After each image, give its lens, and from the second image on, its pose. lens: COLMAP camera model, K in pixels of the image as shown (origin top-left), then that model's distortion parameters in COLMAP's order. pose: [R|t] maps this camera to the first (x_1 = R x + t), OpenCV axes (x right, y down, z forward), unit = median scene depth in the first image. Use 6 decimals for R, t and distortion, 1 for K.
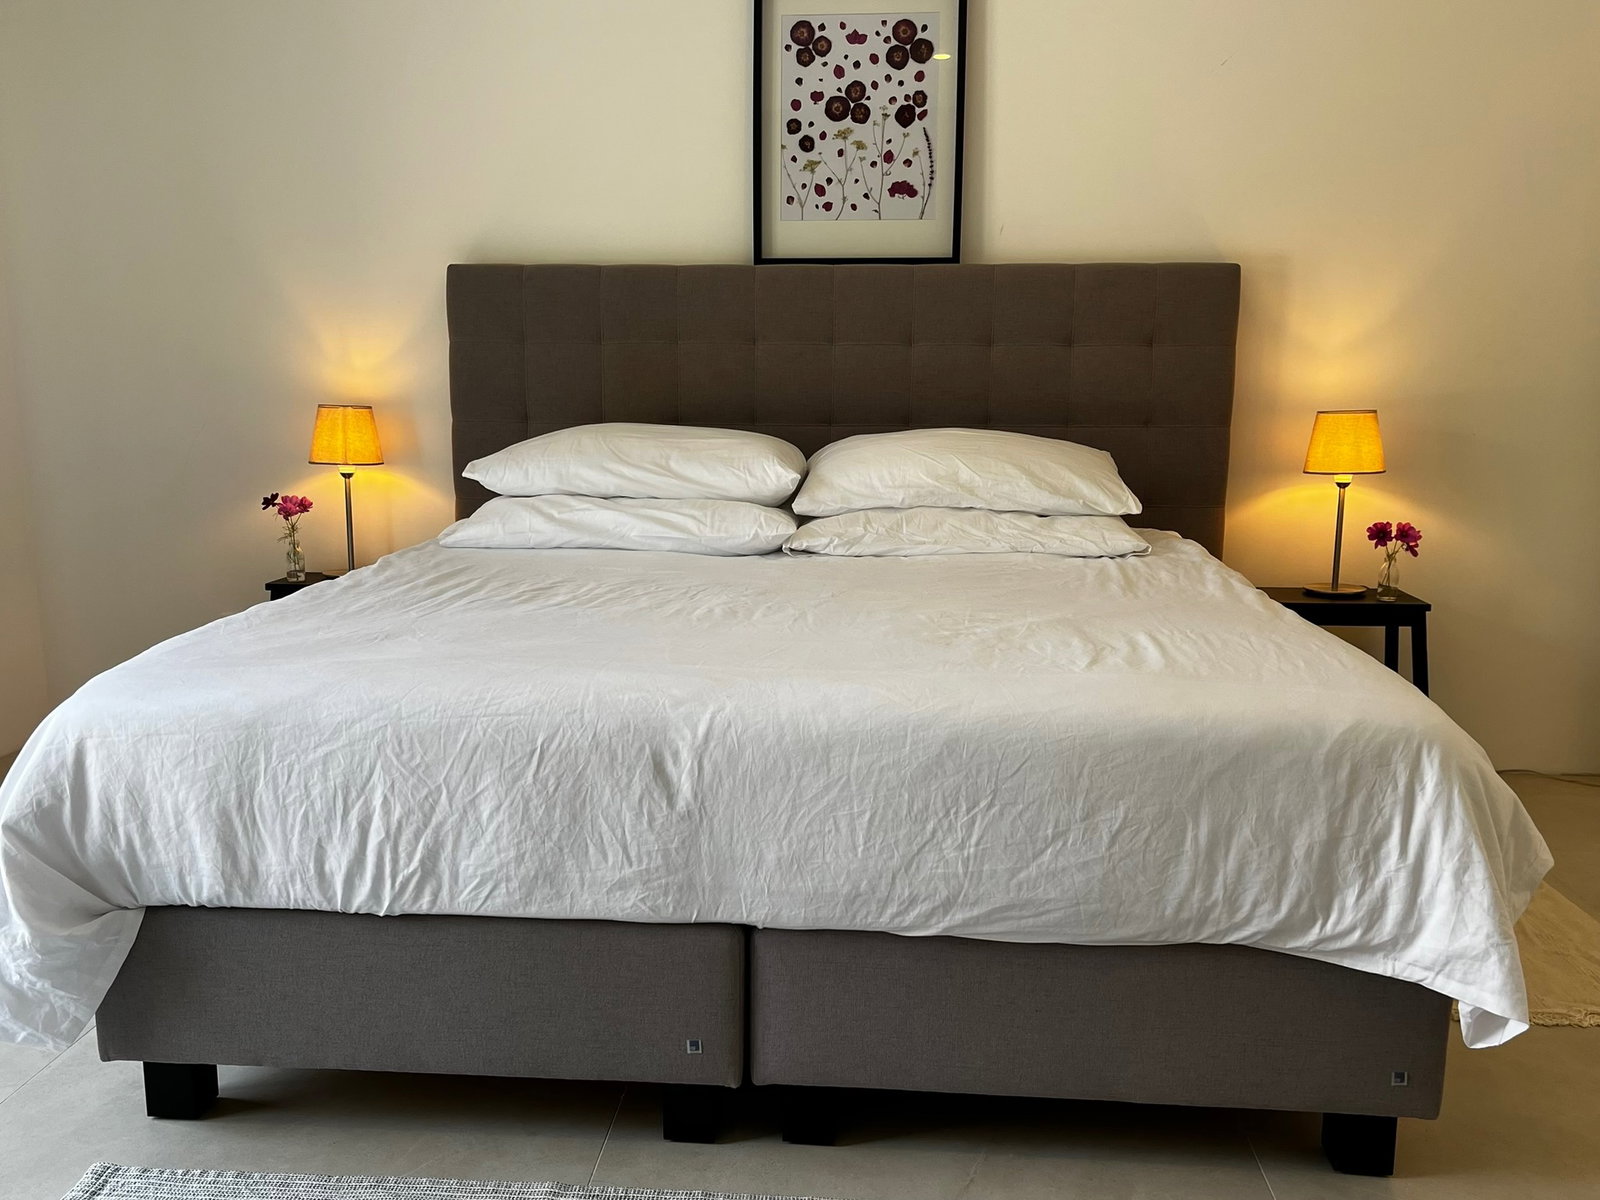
lens RADIAL K [[1366.6, 0, 800.7], [0, 1366.6, 652.8], [0, 0, 1]] dist [0.080410, -0.150014]
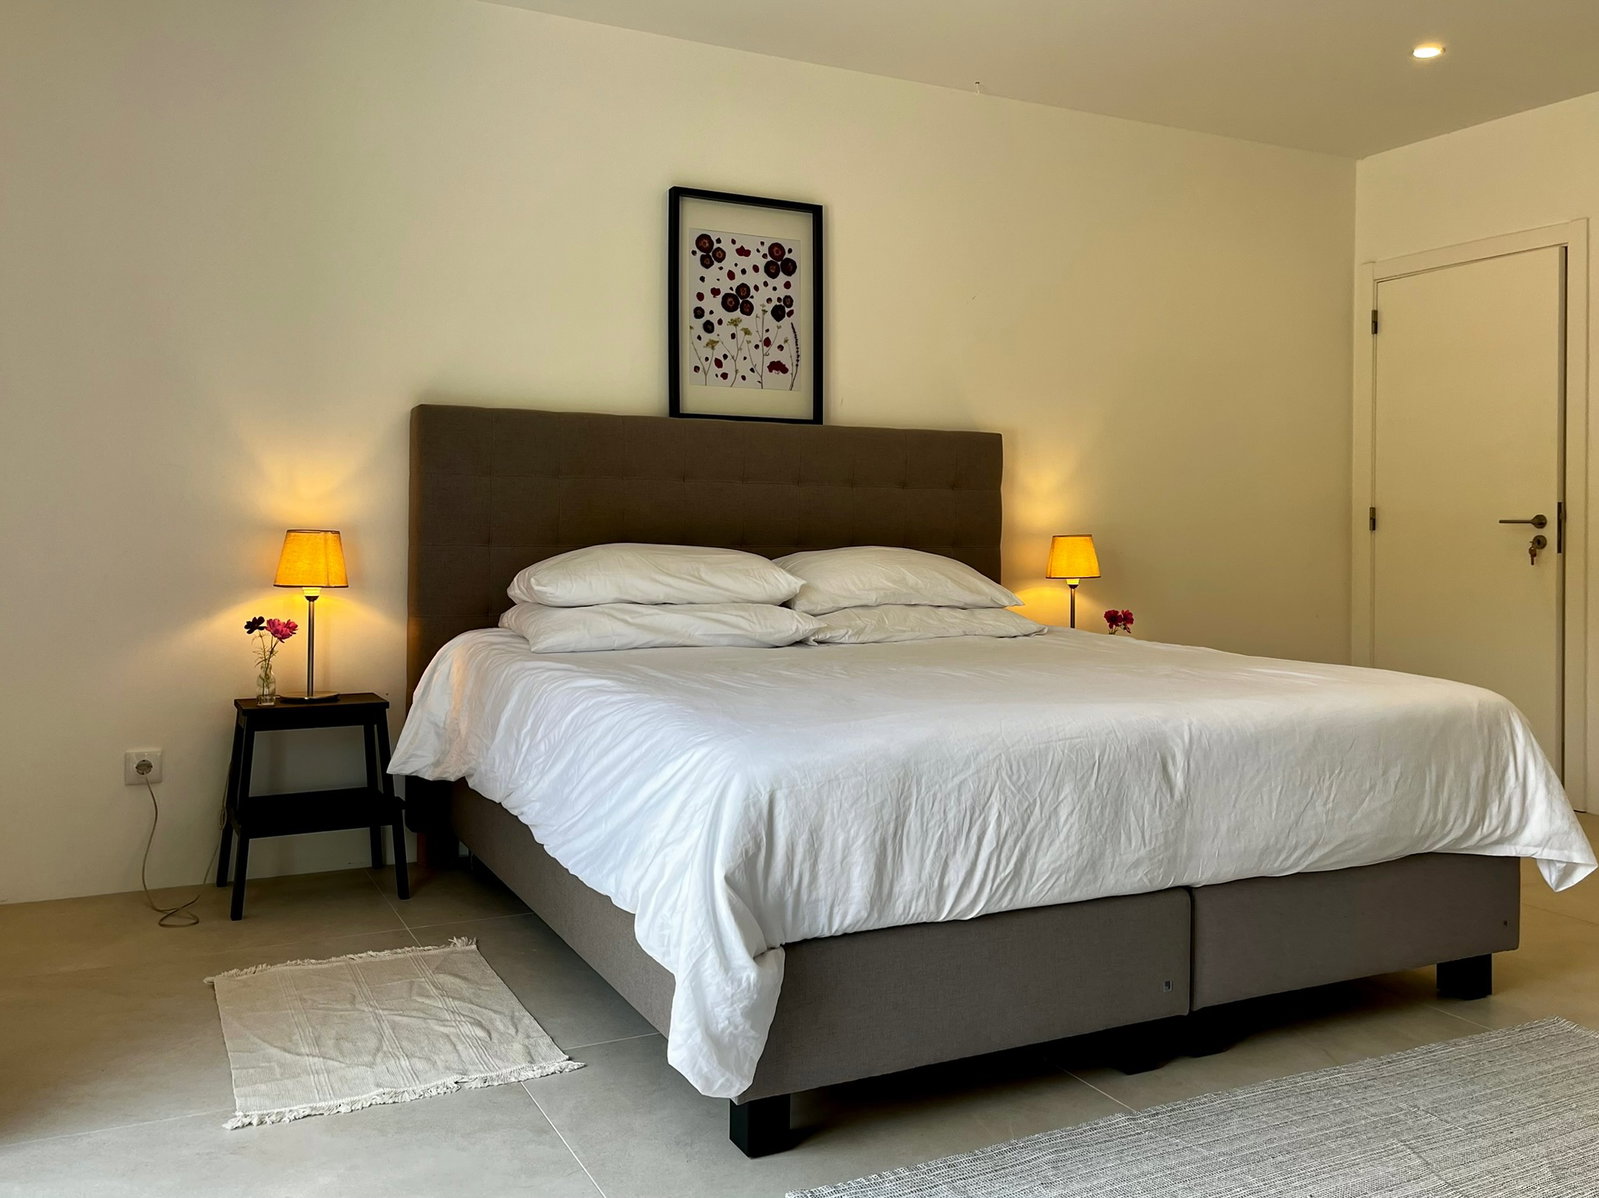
lens RADIAL K [[1187.1, 0, 799.5], [0, 1187.1, 599.0], [0, 0, 1]] dist [0.009172, 0.001170]
pose [[0.879600, -0.024747, 0.475070, -0.888633], [0.092223, 0.988571, -0.119256, 0.023423], [-0.466689, 0.148710, 0.871829, 0.113381]]
